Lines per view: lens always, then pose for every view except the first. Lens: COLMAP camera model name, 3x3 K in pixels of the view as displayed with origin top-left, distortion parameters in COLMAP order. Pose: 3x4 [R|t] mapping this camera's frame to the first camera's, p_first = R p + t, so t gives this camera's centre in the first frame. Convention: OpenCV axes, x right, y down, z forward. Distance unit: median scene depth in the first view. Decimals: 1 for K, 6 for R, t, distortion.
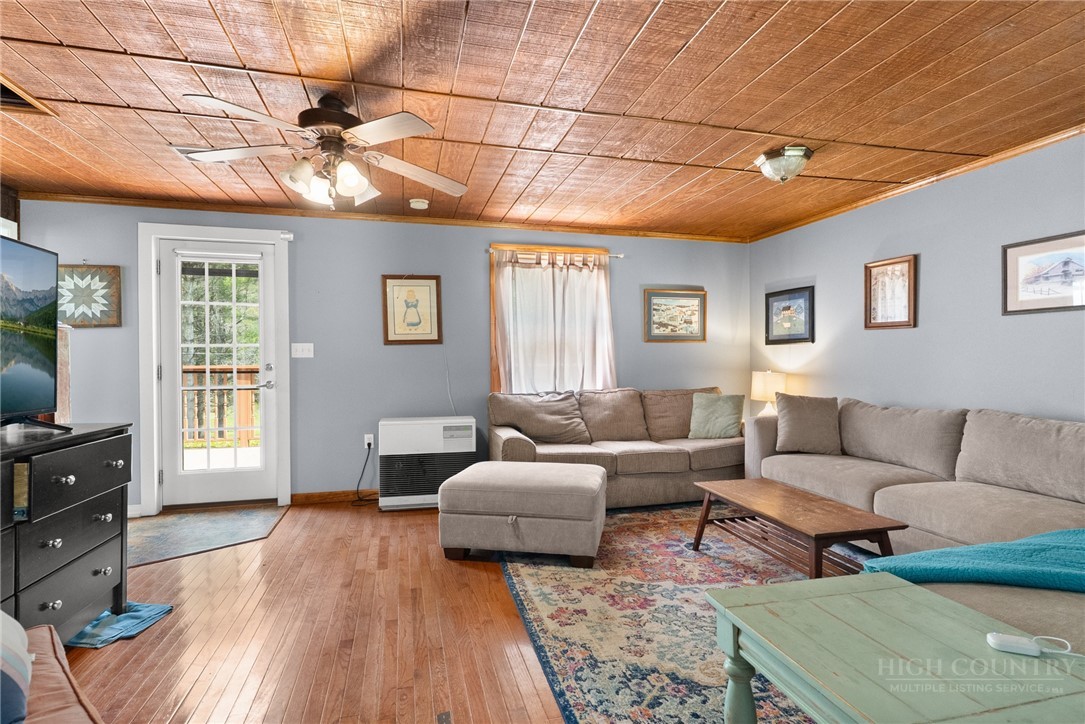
lens RADIAL K [[523.5, 0, 538.1], [0, 523.5, 363.1], [0, 0, 1]] dist [0.004377, -0.000786]
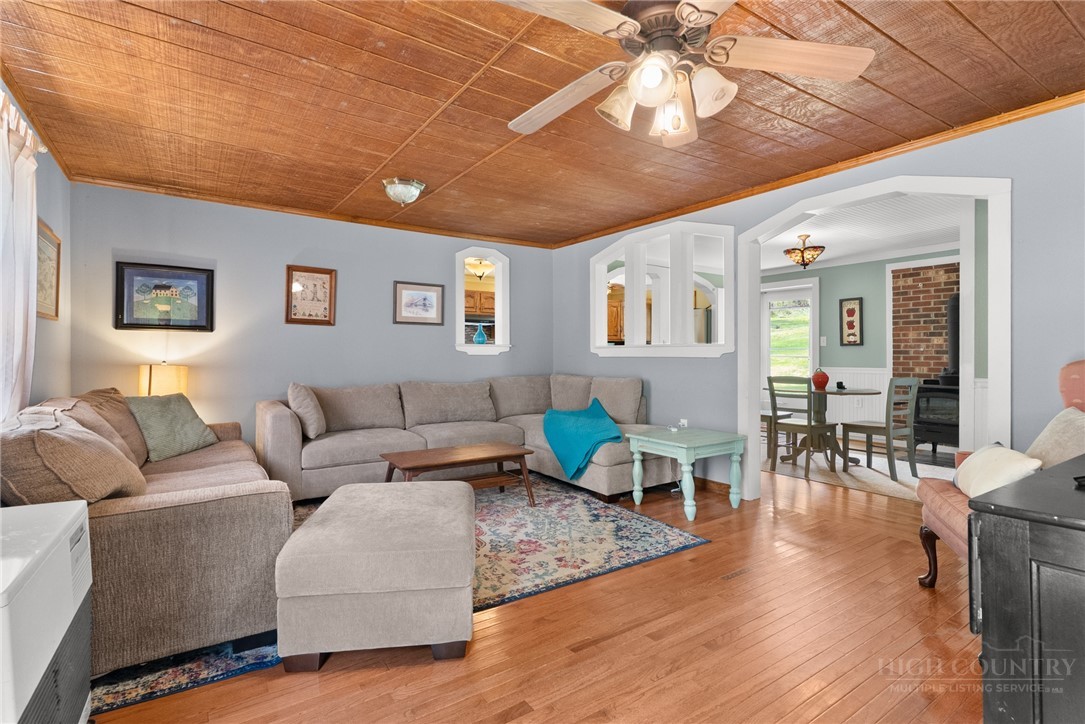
lens RADIAL K [[523.5, 0, 548.6], [0, 523.5, 353.8], [0, 0, 1]] dist [0.004377, -0.000786]
pose [[-0.336720, -0.000862, 0.941604, -0.979676], [0.000569, 0.999999, 0.001119, 0.000556], [-0.941605, 0.000912, -0.336719, 1.341832]]
